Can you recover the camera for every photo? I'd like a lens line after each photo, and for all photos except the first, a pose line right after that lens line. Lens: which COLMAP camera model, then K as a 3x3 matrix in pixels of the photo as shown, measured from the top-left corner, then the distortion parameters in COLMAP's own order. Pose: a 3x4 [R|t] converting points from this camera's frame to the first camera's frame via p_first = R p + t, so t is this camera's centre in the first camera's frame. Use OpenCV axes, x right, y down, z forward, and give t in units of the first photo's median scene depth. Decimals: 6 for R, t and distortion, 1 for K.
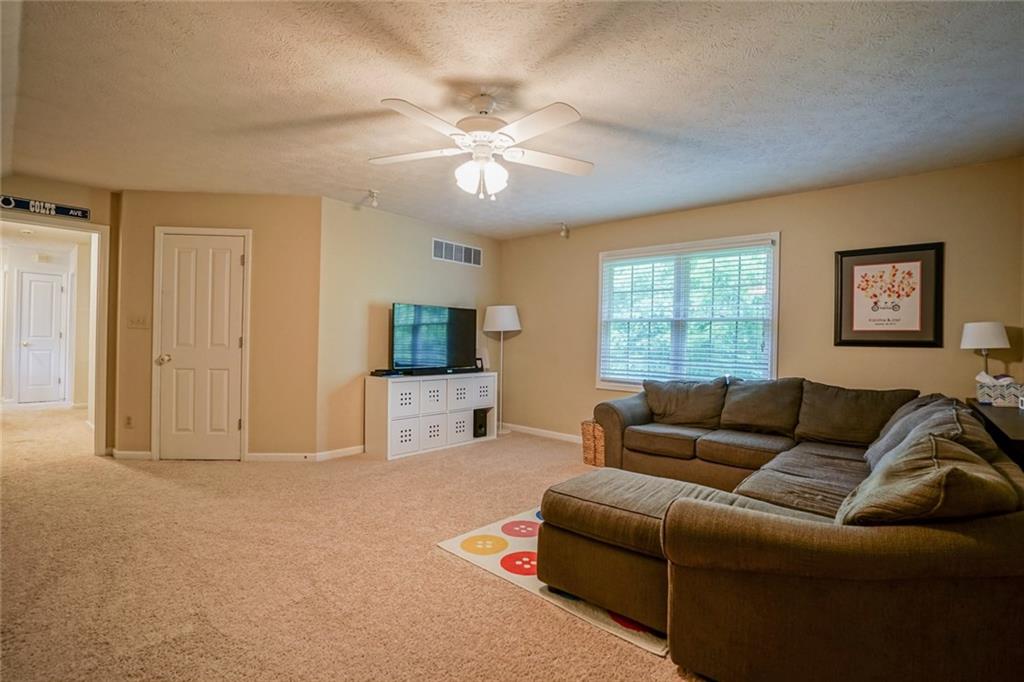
lens RADIAL K [[470.3, 0, 507.6], [0, 470.3, 341.2], [0, 0, 1]] dist [-0.062567, 0.025385]
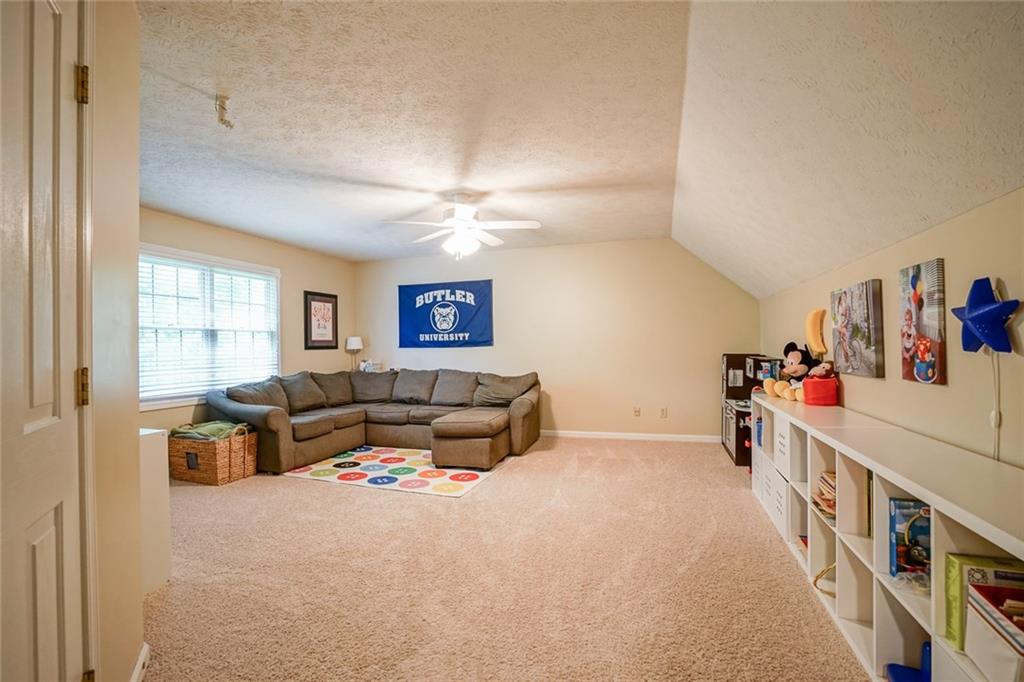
lens RADIAL K [[470.3, 0, 507.6], [0, 470.3, 341.2], [0, 0, 1]] dist [-0.062567, 0.025385]
pose [[-0.397582, -0.004471, 0.917556, -1.123229], [0.009542, 0.999914, 0.009007, -0.029021], [-0.917517, 0.012337, -0.397505, 1.070466]]
